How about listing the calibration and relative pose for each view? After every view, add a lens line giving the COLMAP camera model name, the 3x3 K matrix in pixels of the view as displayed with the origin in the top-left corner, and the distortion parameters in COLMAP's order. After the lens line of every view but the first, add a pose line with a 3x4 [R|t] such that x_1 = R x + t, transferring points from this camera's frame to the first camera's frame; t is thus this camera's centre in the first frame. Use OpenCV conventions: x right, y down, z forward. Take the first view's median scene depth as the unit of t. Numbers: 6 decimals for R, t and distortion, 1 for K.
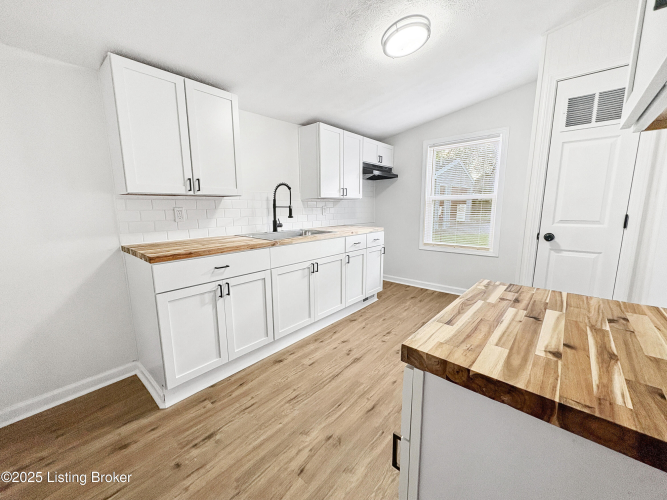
lens RADIAL K [[269.7, 0, 333.5], [0, 269.7, 250.0], [0, 0, 1]] dist [0.000332, -0.000122]
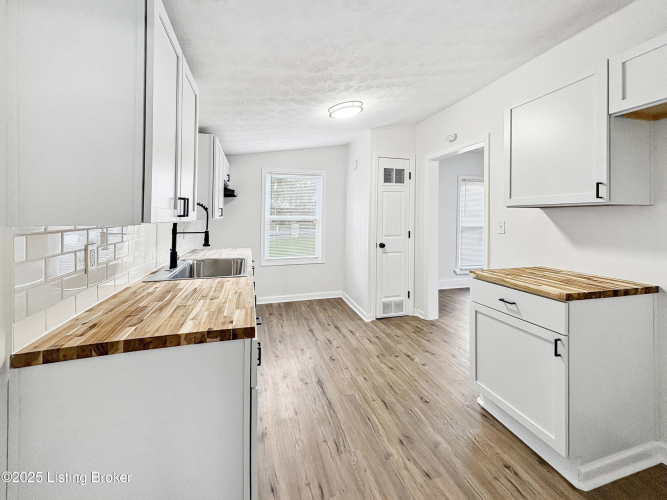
lens RADIAL K [[272.4, 0, 330.8], [0, 272.4, 219.2], [0, 0, 1]] dist [0.001289, 0.000117]
pose [[0.542199, 0.003628, 0.840242, -0.684357], [0.130271, 0.987536, -0.088327, -0.088466], [-0.830090, 0.157350, 0.534969, 0.306485]]
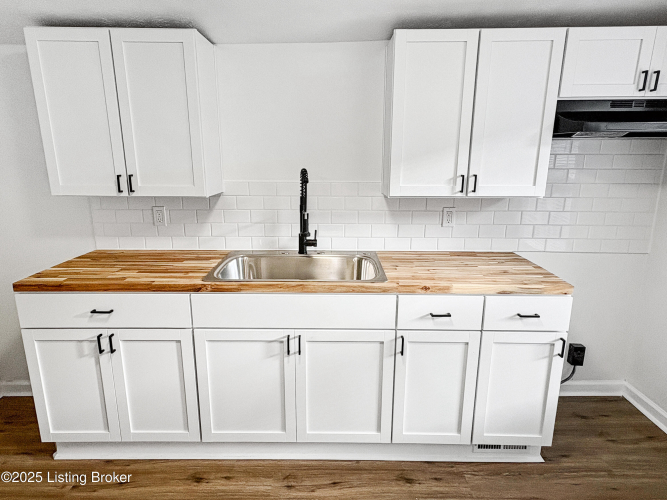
lens RADIAL K [[402.9, 0, 332.9], [0, 402.9, 248.6], [0, 0, 1]] dist [0.022831, 0.000116]
pose [[0.640308, 0.183288, -0.745929, 0.524908], [-0.129164, 0.982977, 0.130660, -0.227601], [0.757180, 0.012685, 0.653083, 0.576513]]
